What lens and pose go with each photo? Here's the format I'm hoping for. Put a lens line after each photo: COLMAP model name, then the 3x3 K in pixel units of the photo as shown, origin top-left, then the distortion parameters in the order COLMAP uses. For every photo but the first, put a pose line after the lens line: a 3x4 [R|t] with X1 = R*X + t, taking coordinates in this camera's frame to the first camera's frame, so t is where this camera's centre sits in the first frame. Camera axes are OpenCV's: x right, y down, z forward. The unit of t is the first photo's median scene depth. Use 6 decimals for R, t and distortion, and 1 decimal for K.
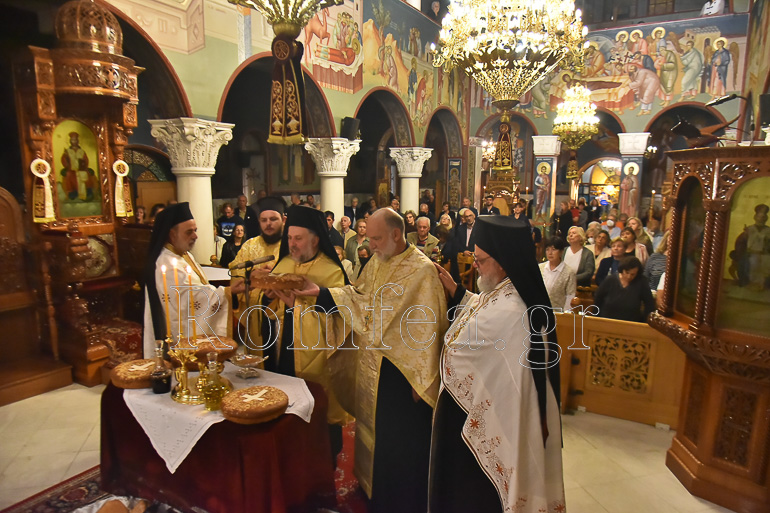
lens RADIAL K [[516.4, 0, 387.6], [0, 516.4, 271.8], [0, 0, 1]] dist [-0.046008, 0.014979]
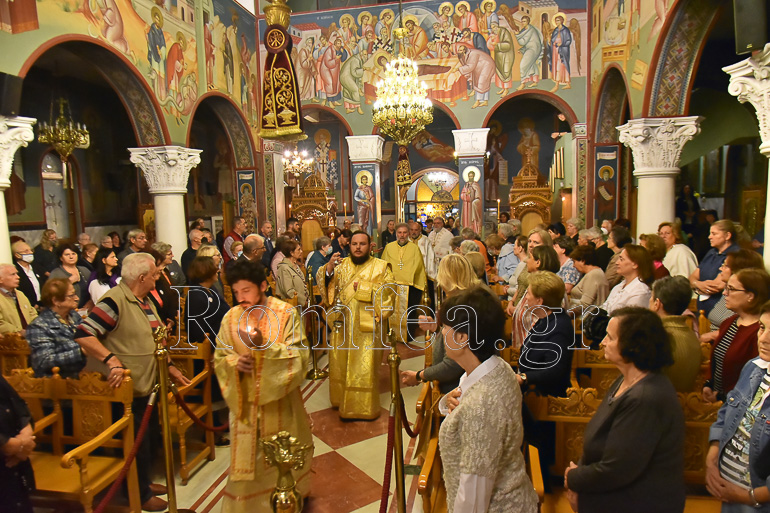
lens RADIAL K [[516.4, 0, 388.8], [0, 516.4, 271.7], [0, 0, 1]] dist [-0.046008, 0.014979]
pose [[0.941552, -0.078711, 0.327544, 0.115272], [0.097714, 0.994330, -0.041941, -0.042427], [-0.322385, 0.071495, 0.943905, 0.415371]]
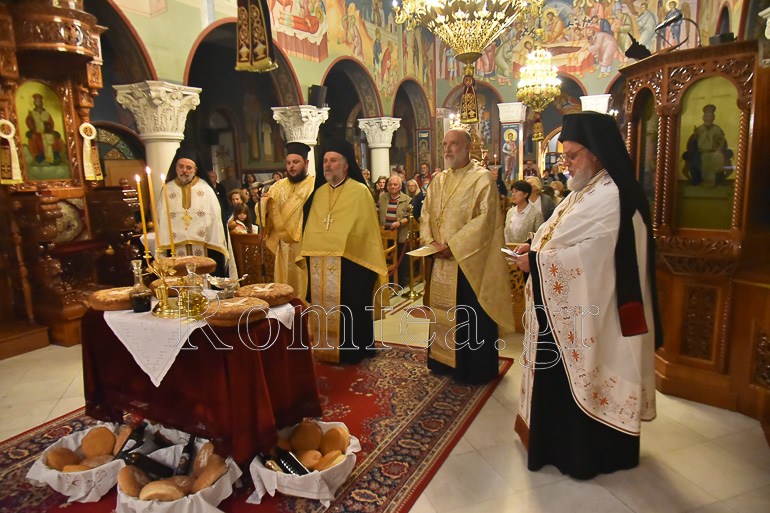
lens RADIAL K [[516.4, 0, 387.8], [0, 516.4, 260.9], [0, 0, 1]] dist [-0.046008, 0.014979]
pose [[0.997493, -0.052701, 0.047218, -0.000319], [0.052614, 0.998610, 0.003098, 0.047834], [-0.047316, -0.000606, 0.998880, -0.009853]]
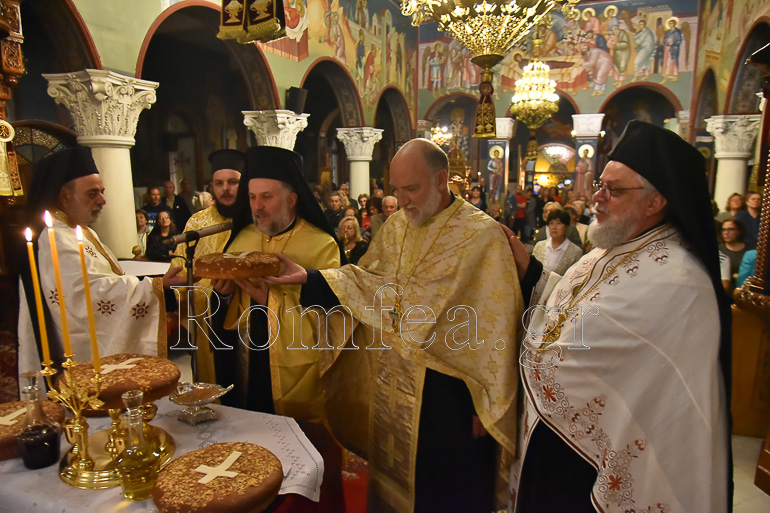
lens RADIAL K [[516.4, 0, 388.9], [0, 516.4, 264.6], [0, 0, 1]] dist [-0.046008, 0.014979]
pose [[0.990921, -0.031777, 0.130635, -0.040106], [0.033016, 0.999428, -0.007330, 0.011283], [-0.130327, 0.011577, 0.991403, 0.121621]]
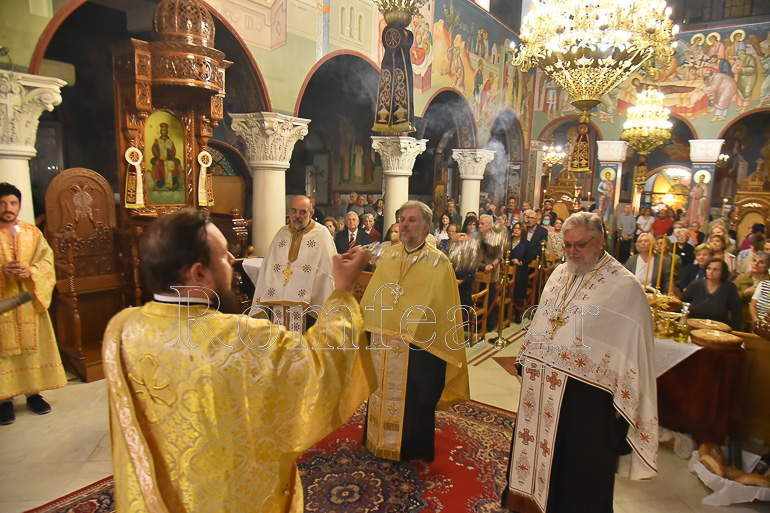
lens RADIAL K [[516.4, 0, 387.3], [0, 516.4, 269.6], [0, 0, 1]] dist [-0.046008, 0.014979]
pose [[0.995694, 0.040060, -0.083597, -0.037519], [-0.041040, 0.999107, -0.010041, 0.009756], [0.083120, 0.013429, 0.996449, 0.000297]]
